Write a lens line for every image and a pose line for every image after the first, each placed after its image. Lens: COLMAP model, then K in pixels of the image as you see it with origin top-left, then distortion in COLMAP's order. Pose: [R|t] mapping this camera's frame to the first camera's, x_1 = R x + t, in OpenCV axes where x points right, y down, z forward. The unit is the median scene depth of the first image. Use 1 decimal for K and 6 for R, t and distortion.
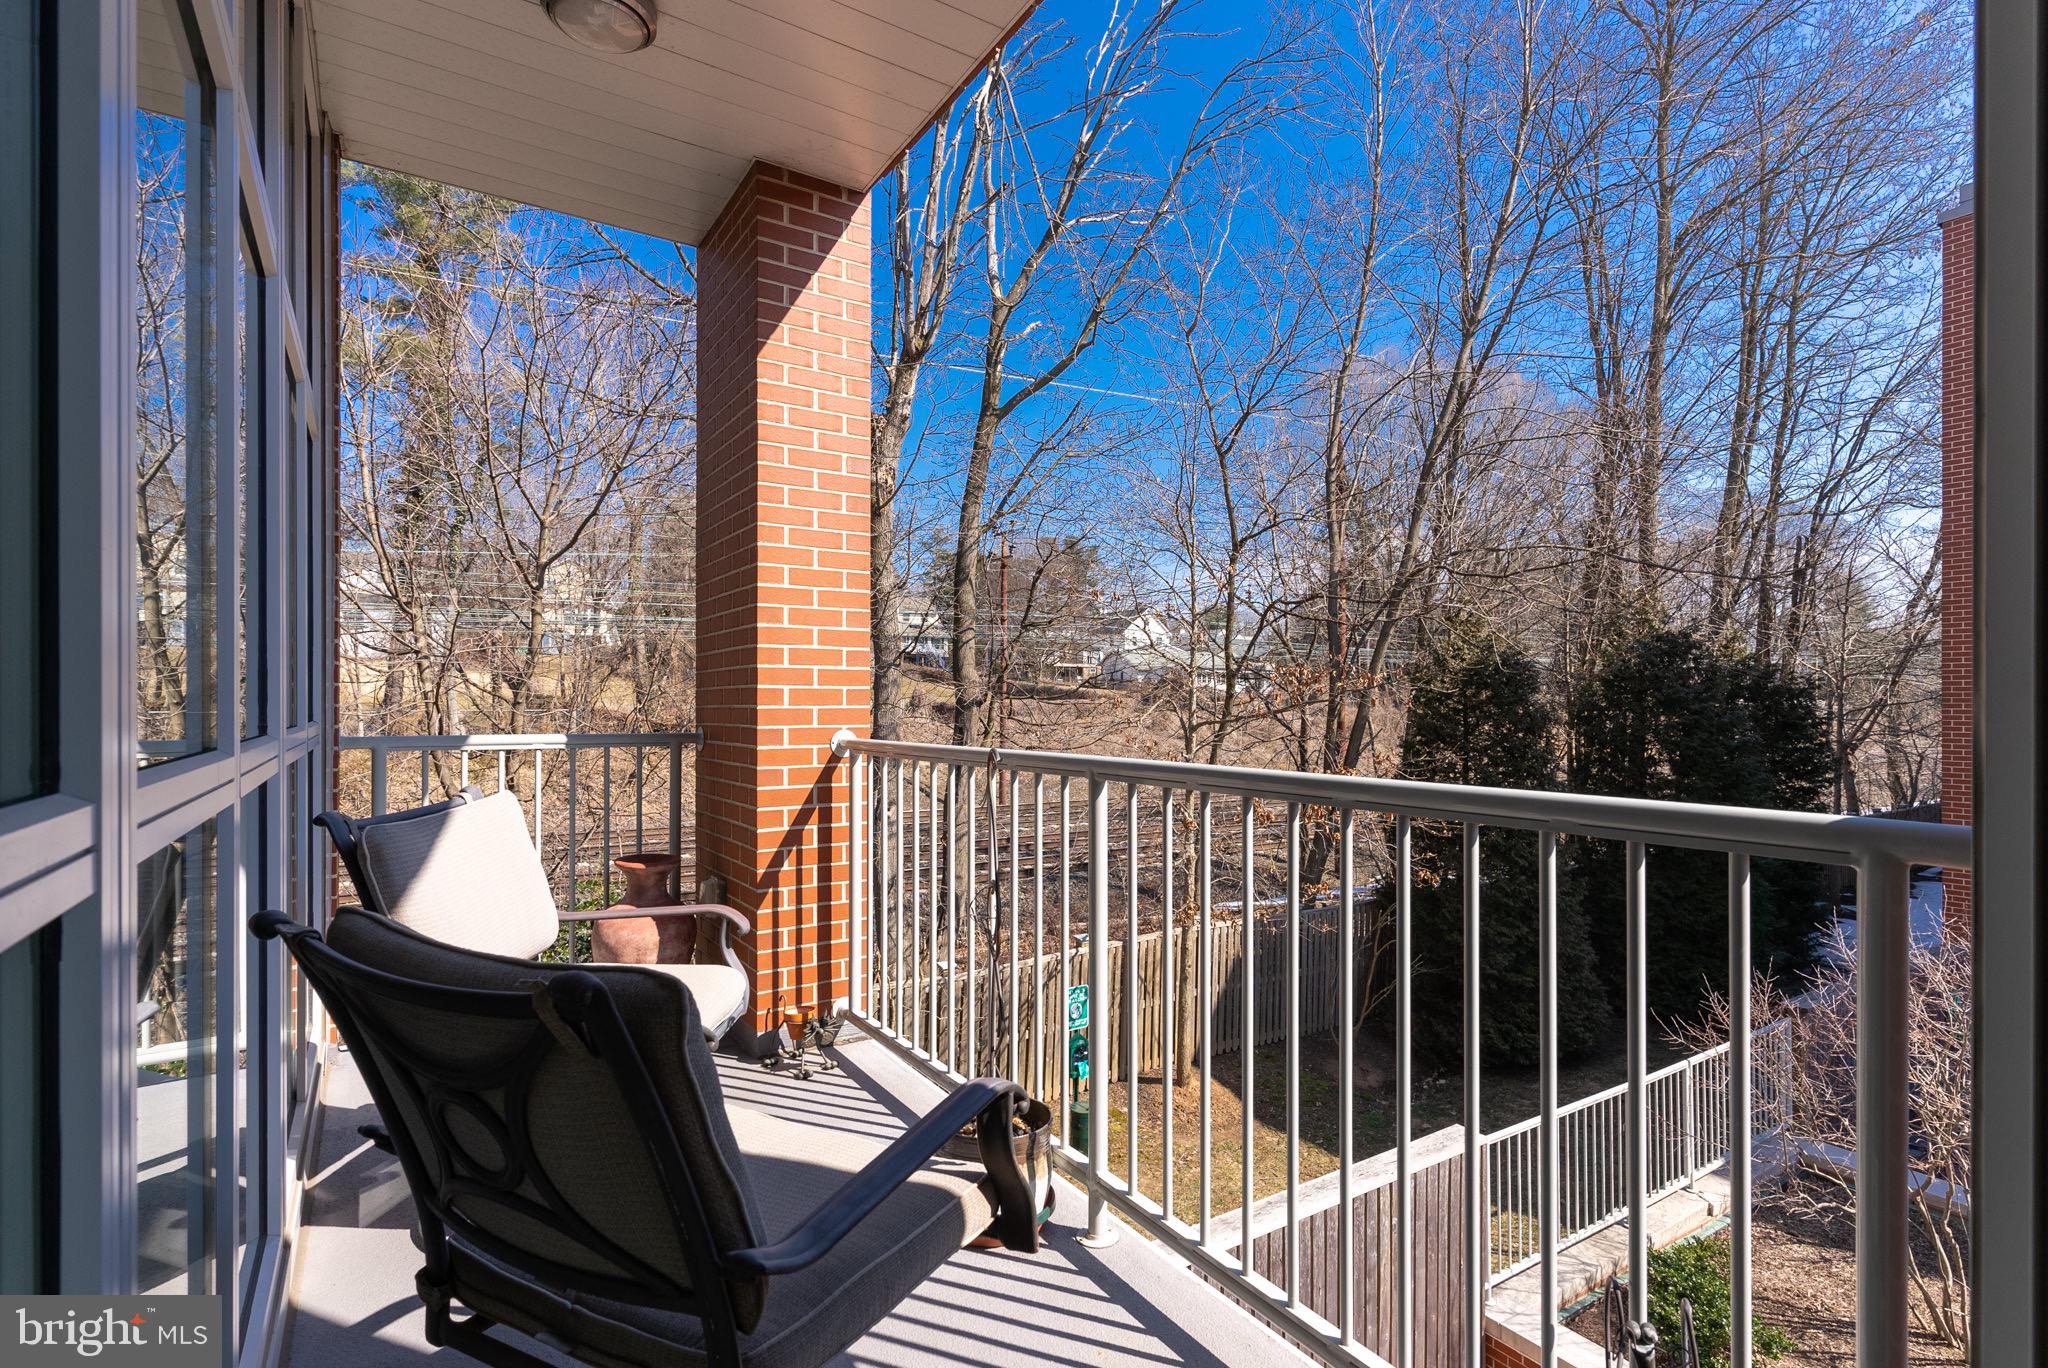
lens RADIAL K [[1007.2, 0, 1028.4], [0, 1007.2, 700.5], [0, 0, 1]] dist [0.023878, 0.000124]
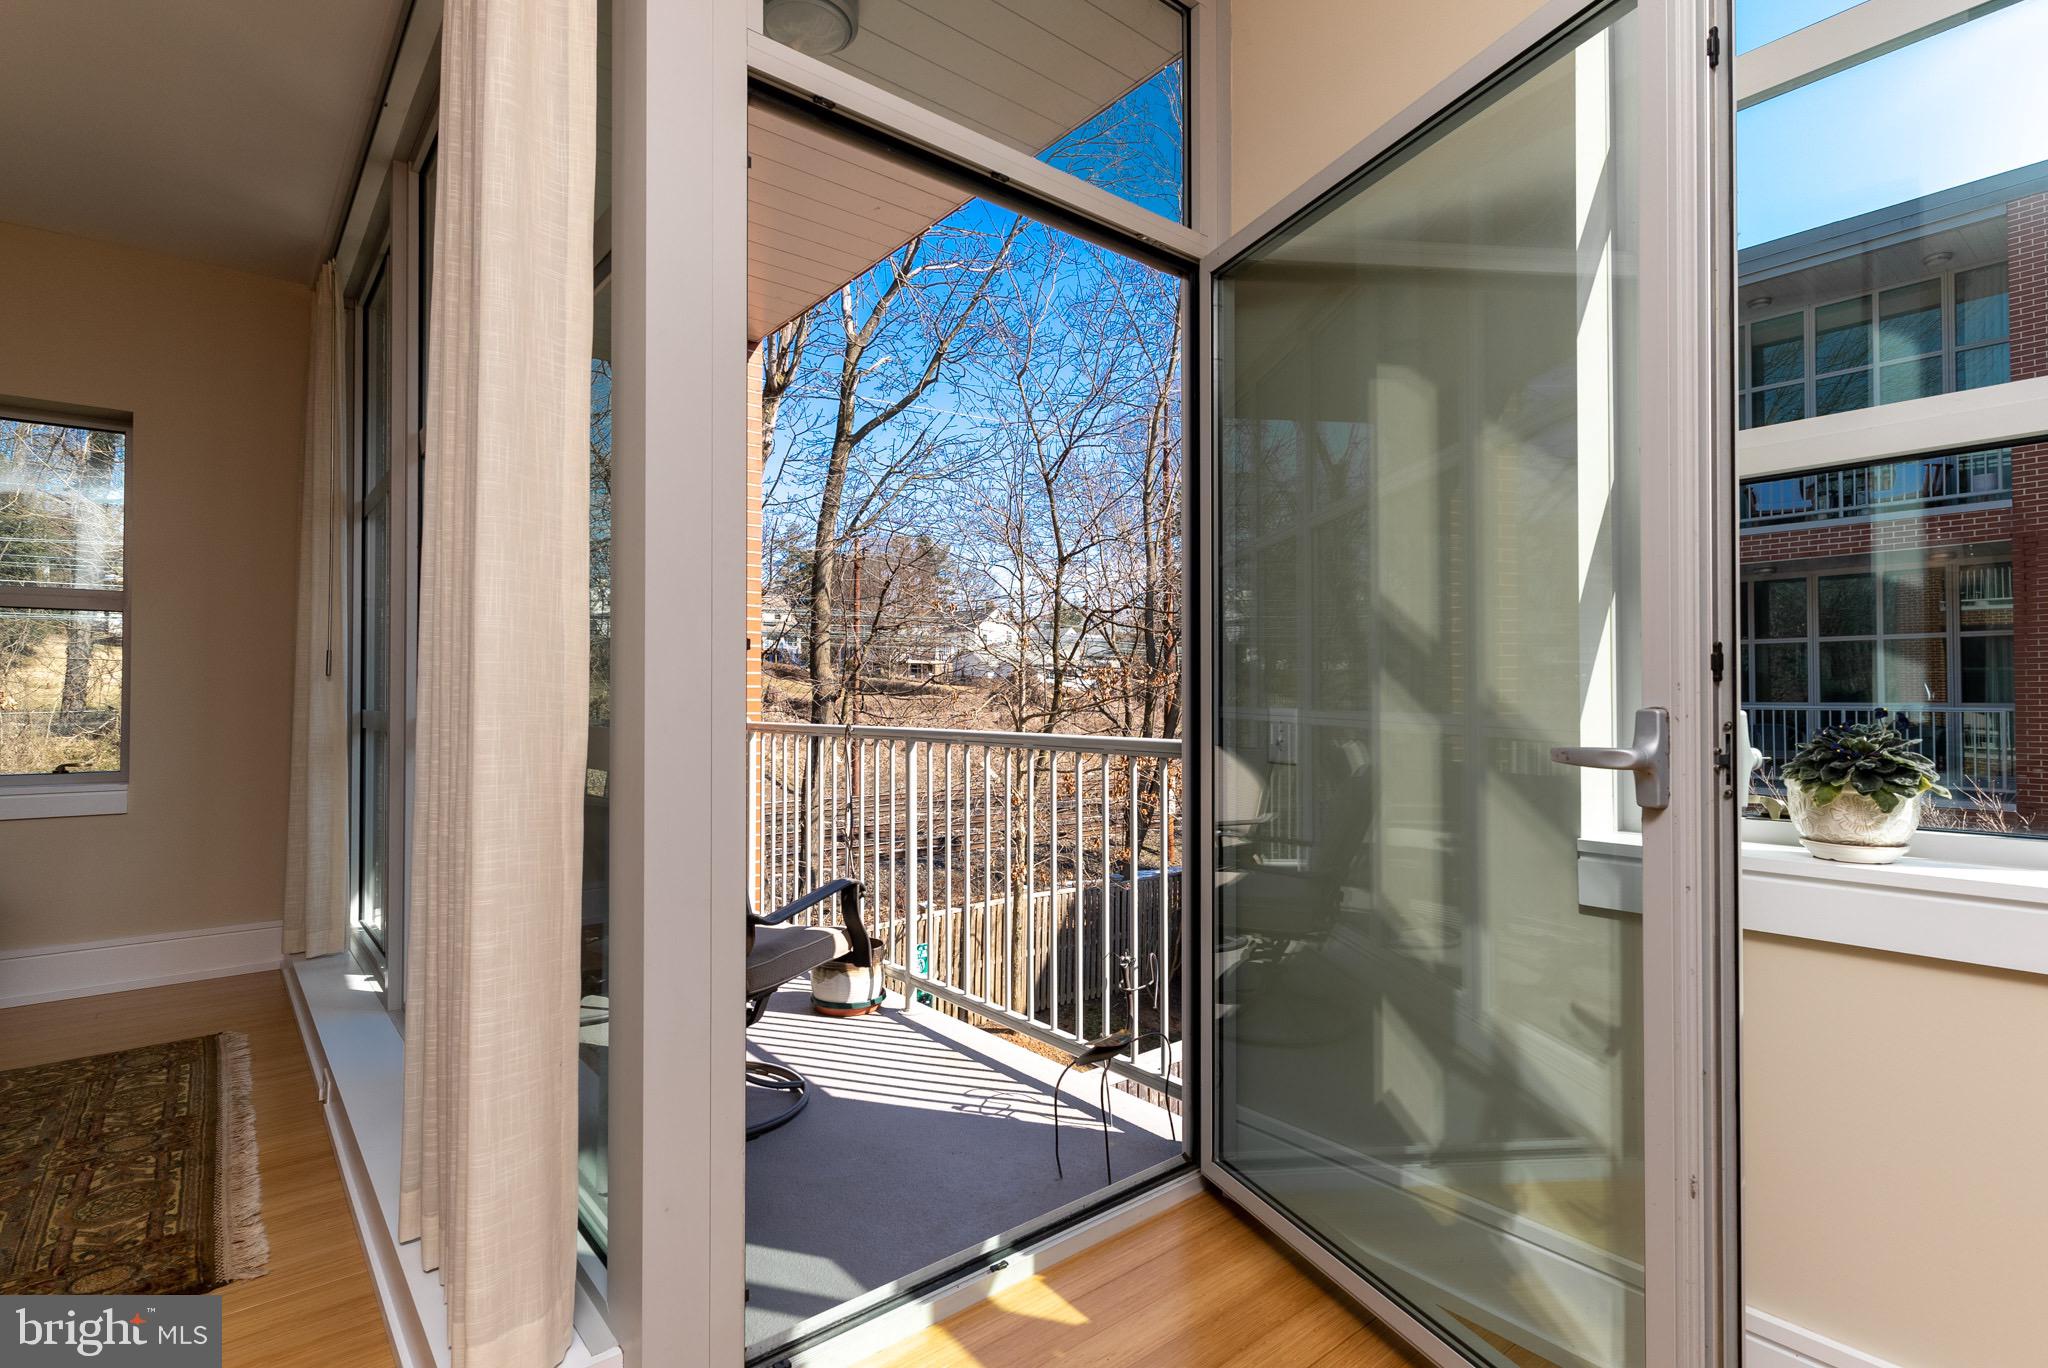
lens RADIAL K [[1018.3, 0, 1024.0], [0, 1018.3, 684.0], [0, 0, 1]] dist [0.000092, -0.000050]
pose [[0.990465, 0.000373, 0.137766, 0.003972], [0.001290, 0.999927, -0.011980, 0.000483], [-0.137760, 0.012043, 0.990392, -0.139132]]
